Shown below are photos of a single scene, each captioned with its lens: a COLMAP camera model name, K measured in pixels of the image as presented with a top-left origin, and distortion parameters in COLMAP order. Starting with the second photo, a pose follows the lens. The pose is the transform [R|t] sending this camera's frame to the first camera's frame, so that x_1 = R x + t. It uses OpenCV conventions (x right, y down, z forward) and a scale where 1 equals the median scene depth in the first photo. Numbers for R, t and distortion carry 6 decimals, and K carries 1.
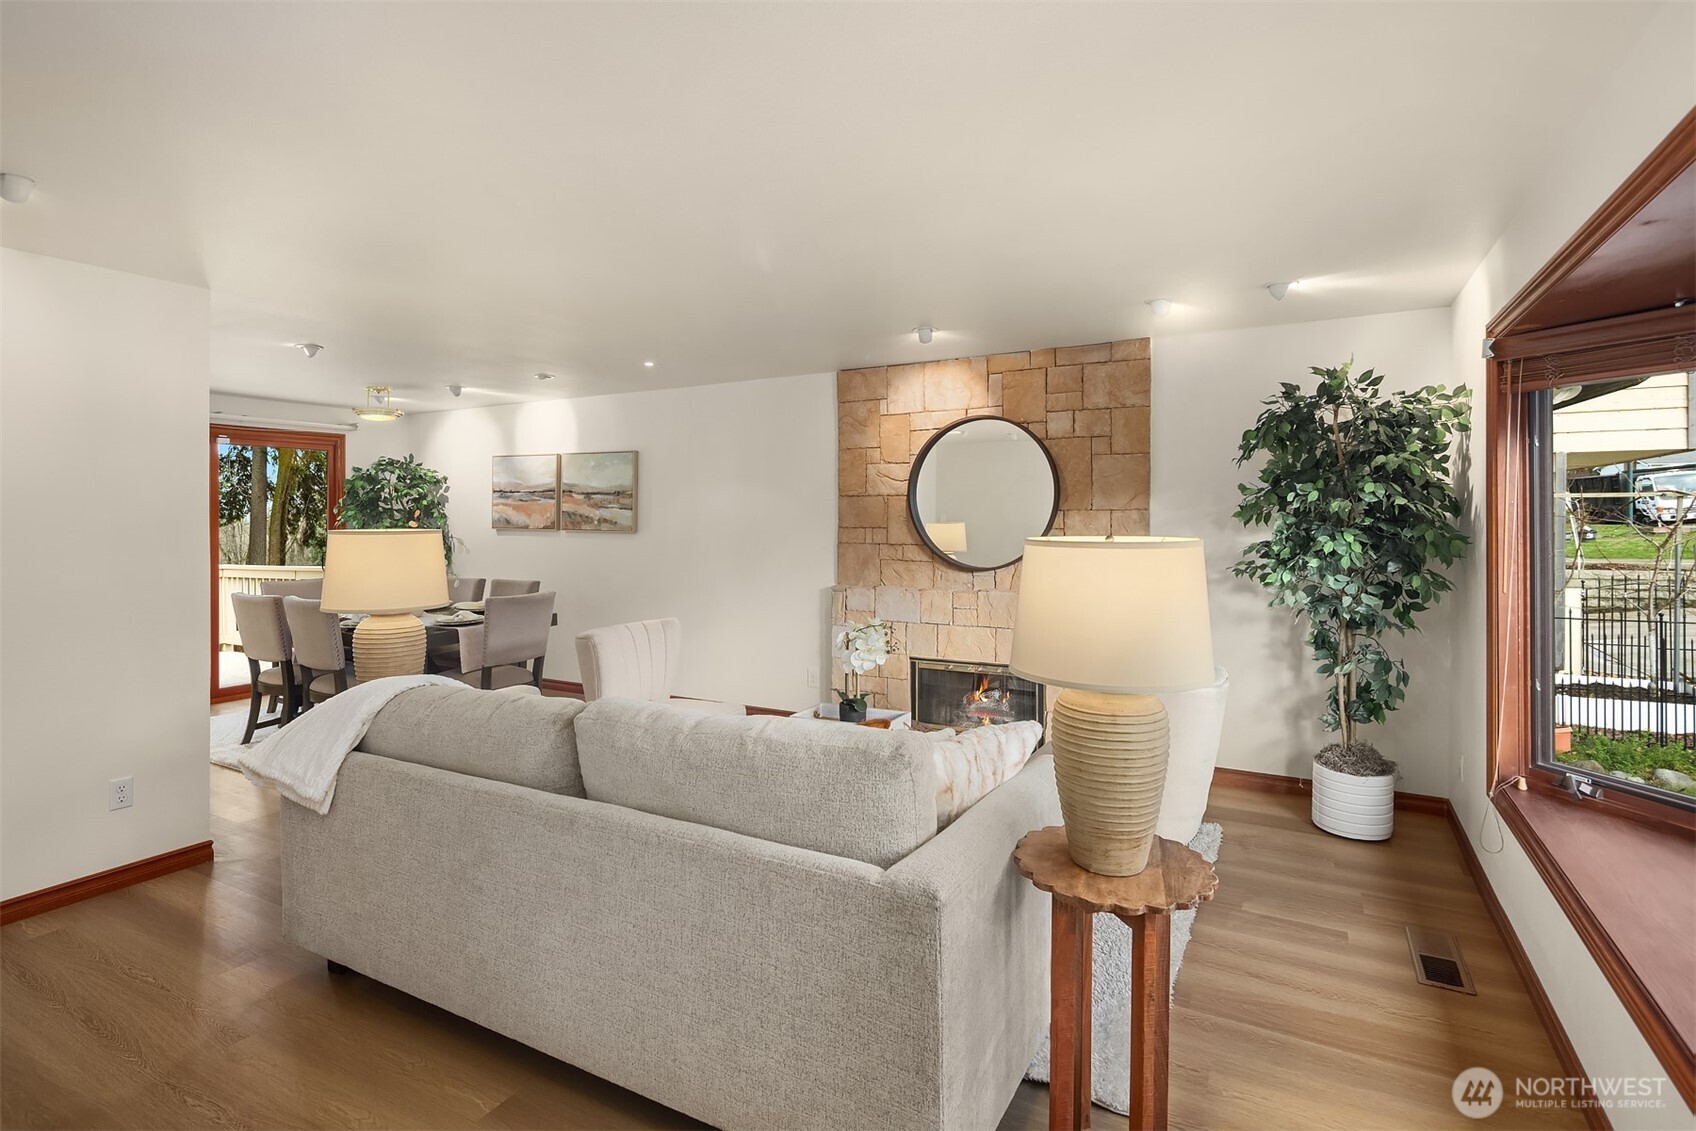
lens RADIAL K [[815.3, 0, 859.4], [0, 815.3, 516.0], [0, 0, 1]] dist [-0.000537, -0.001852]
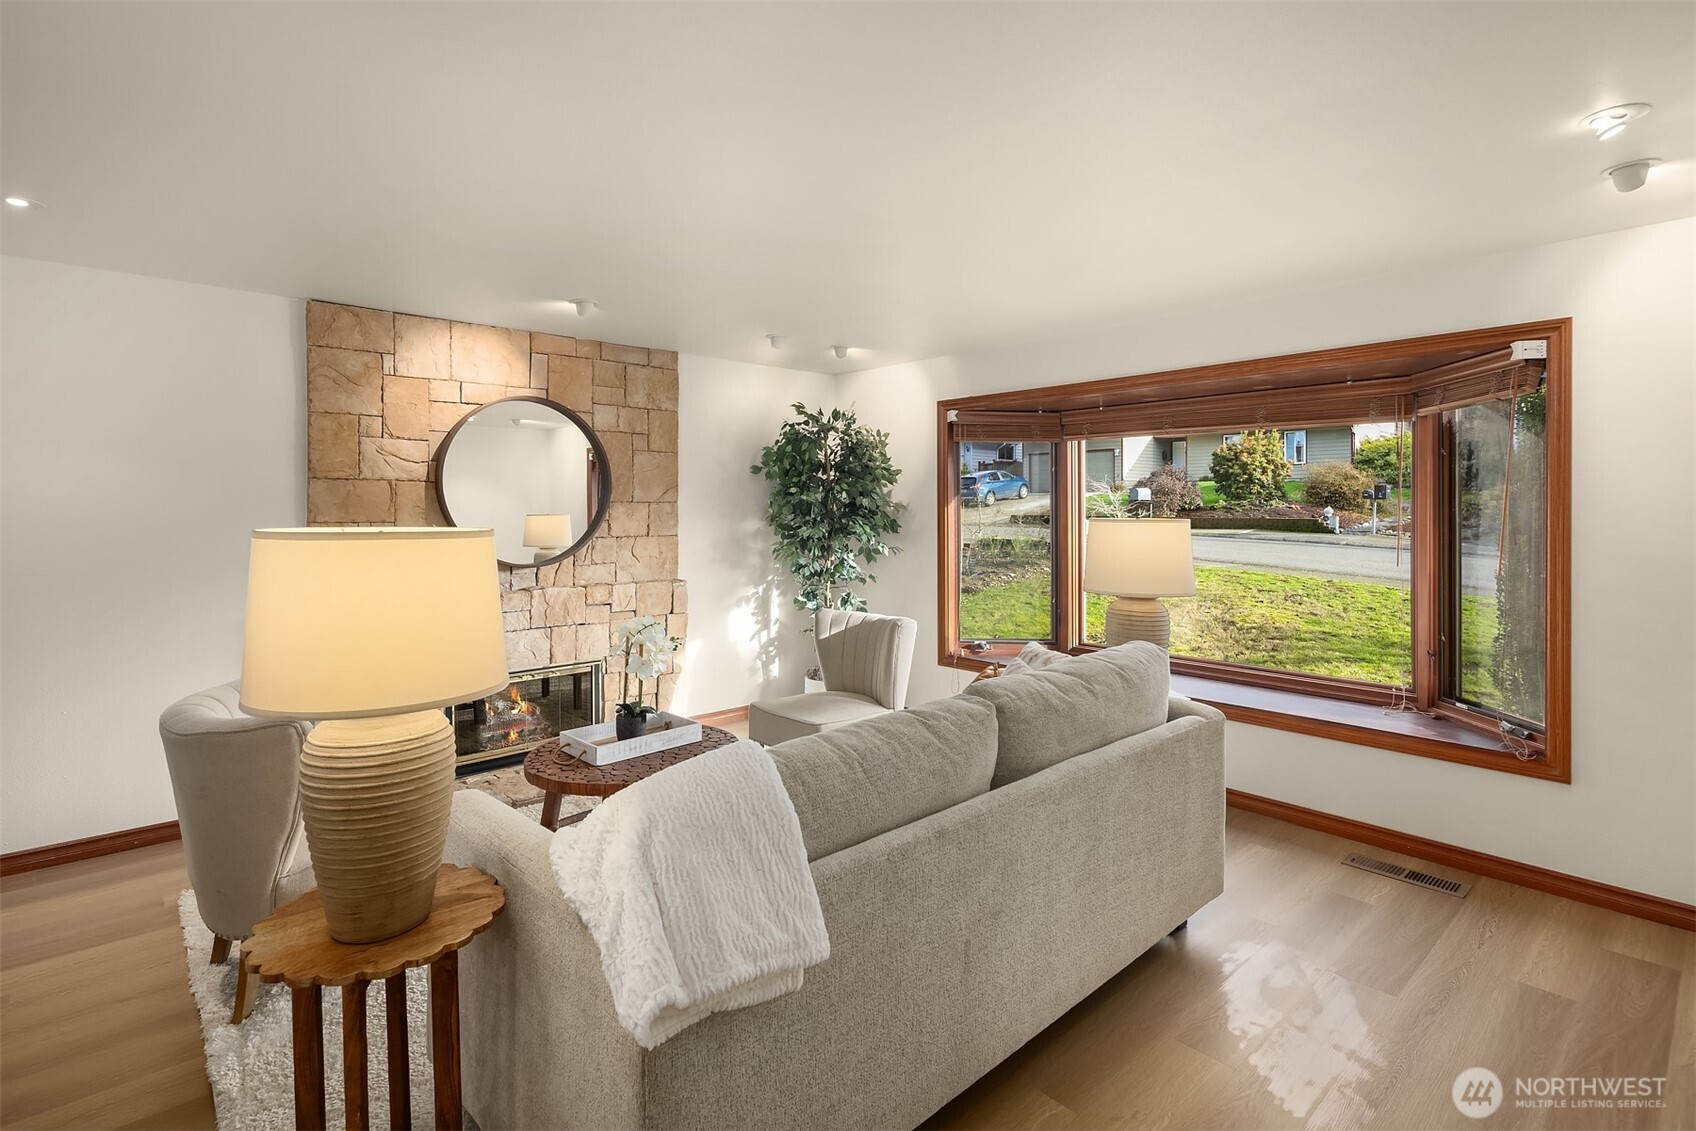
lens RADIAL K [[815.3, 0, 847.0], [0, 815.3, 510.9], [0, 0, 1]] dist [-0.000537, -0.001852]
pose [[0.312797, 0.000191, 0.949820, -0.576056], [0.000309, 1.000000, -0.000303, 0.004174], [-0.949820, 0.000388, 0.312797, 0.362090]]
